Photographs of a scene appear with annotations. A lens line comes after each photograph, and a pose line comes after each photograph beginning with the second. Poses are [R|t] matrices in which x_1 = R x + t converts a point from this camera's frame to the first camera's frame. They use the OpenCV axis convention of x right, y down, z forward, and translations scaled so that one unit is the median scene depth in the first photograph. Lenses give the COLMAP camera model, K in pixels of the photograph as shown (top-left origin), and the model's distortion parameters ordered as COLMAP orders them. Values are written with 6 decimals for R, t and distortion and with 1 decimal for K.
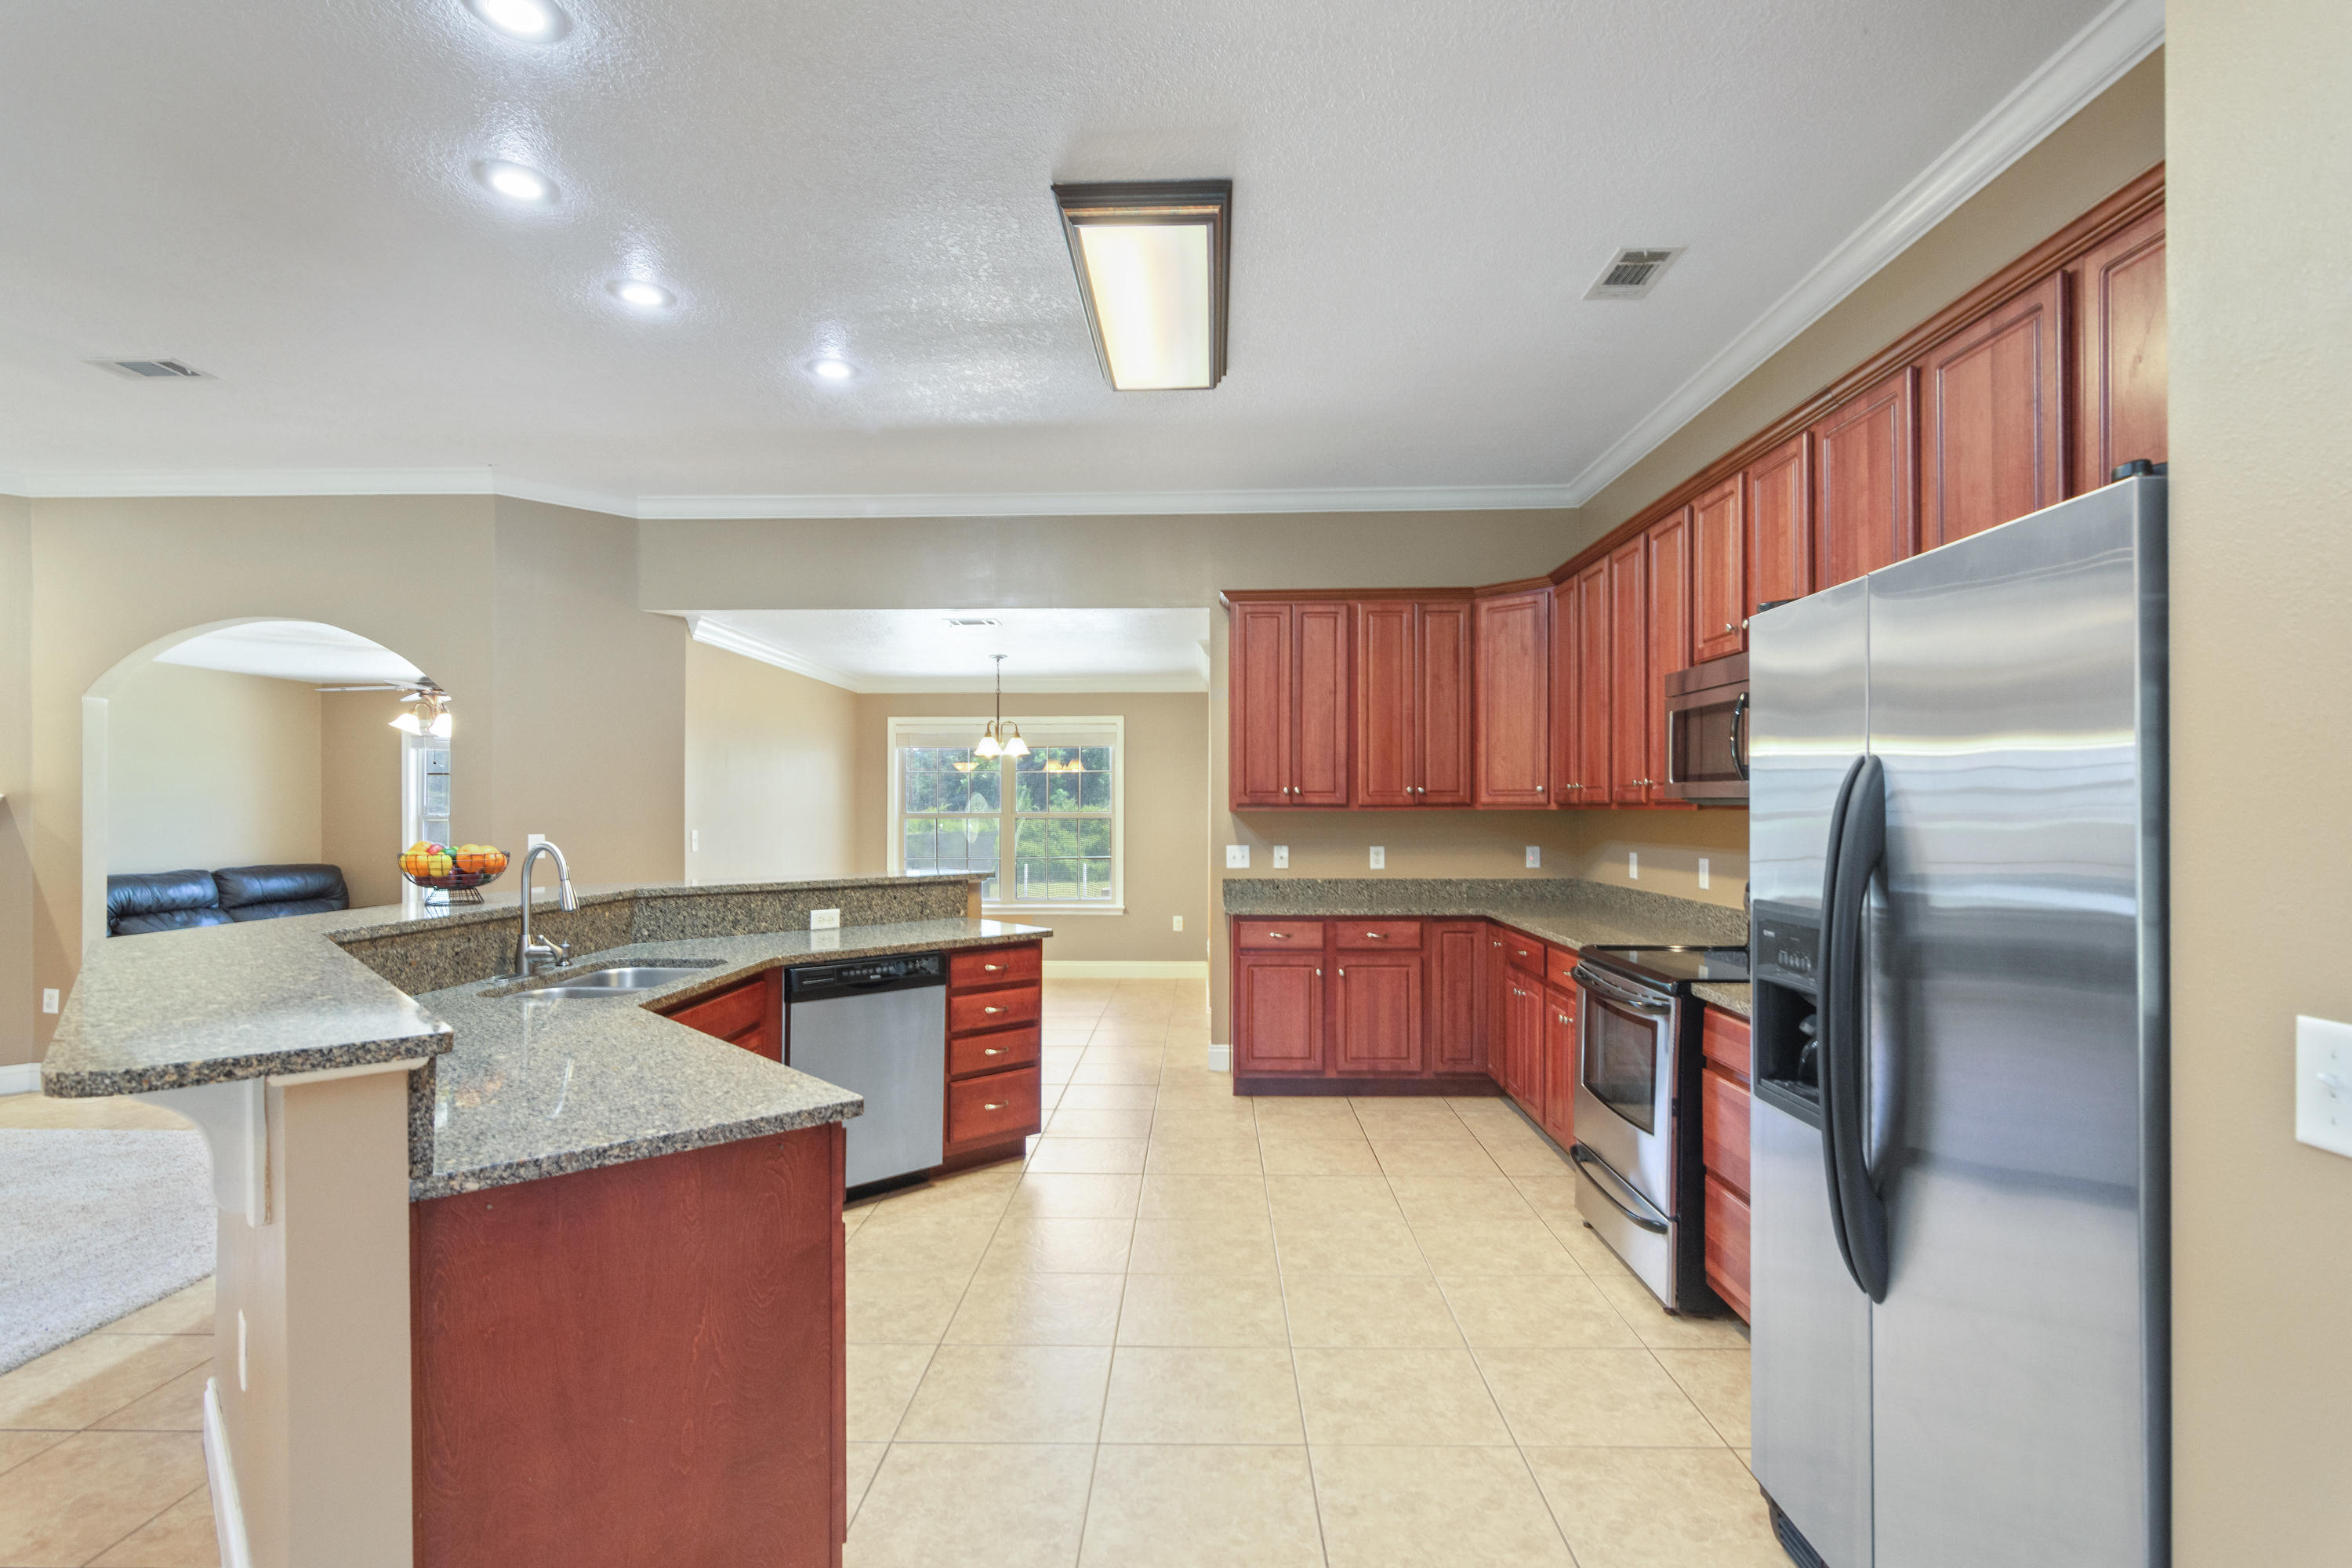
lens RADIAL K [[1151.1, 0, 1200.9], [0, 1151.1, 792.6], [0, 0, 1]] dist [-0.008255, 0.002578]
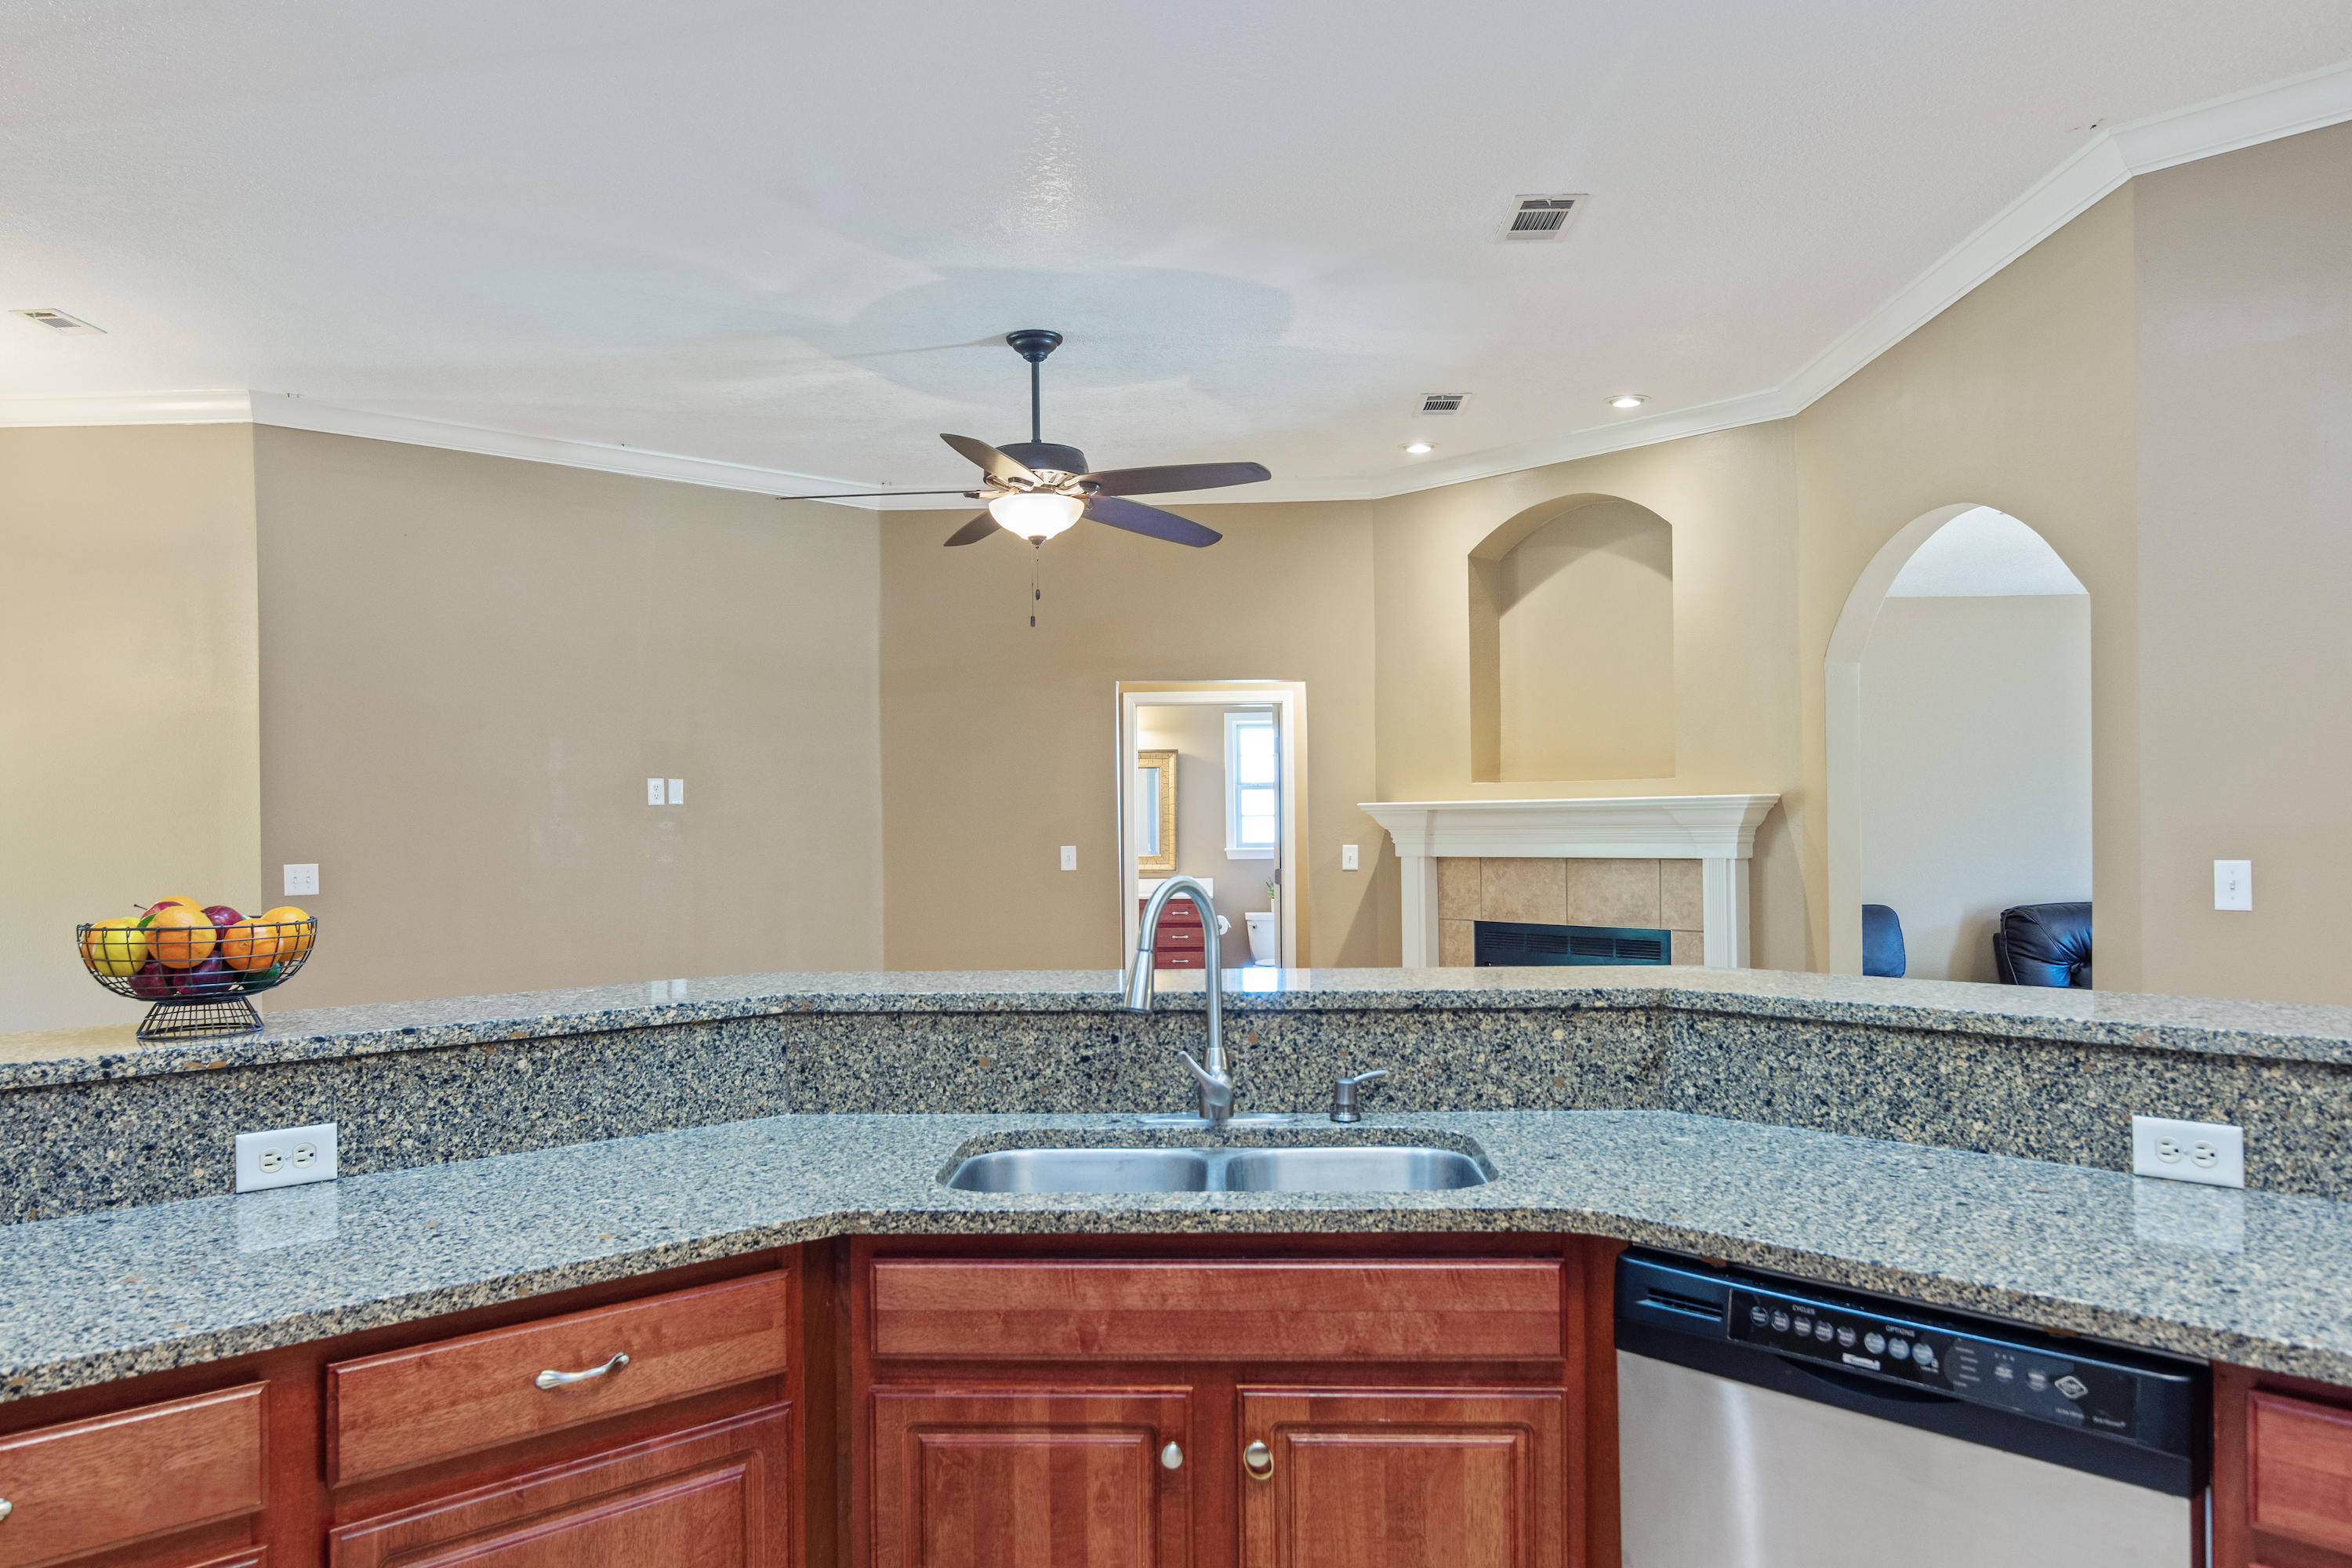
lens RADIAL K [[1612.4, 0, 1111.6], [0, 1612.4, 826.8], [0, 0, 1]] dist [-0.006118, 0.001935]
pose [[-0.033900, 0.004450, -0.999415, 0.126093], [0.024150, 0.999702, 0.003633, 0.011639], [0.999133, -0.024013, -0.033997, 0.707461]]
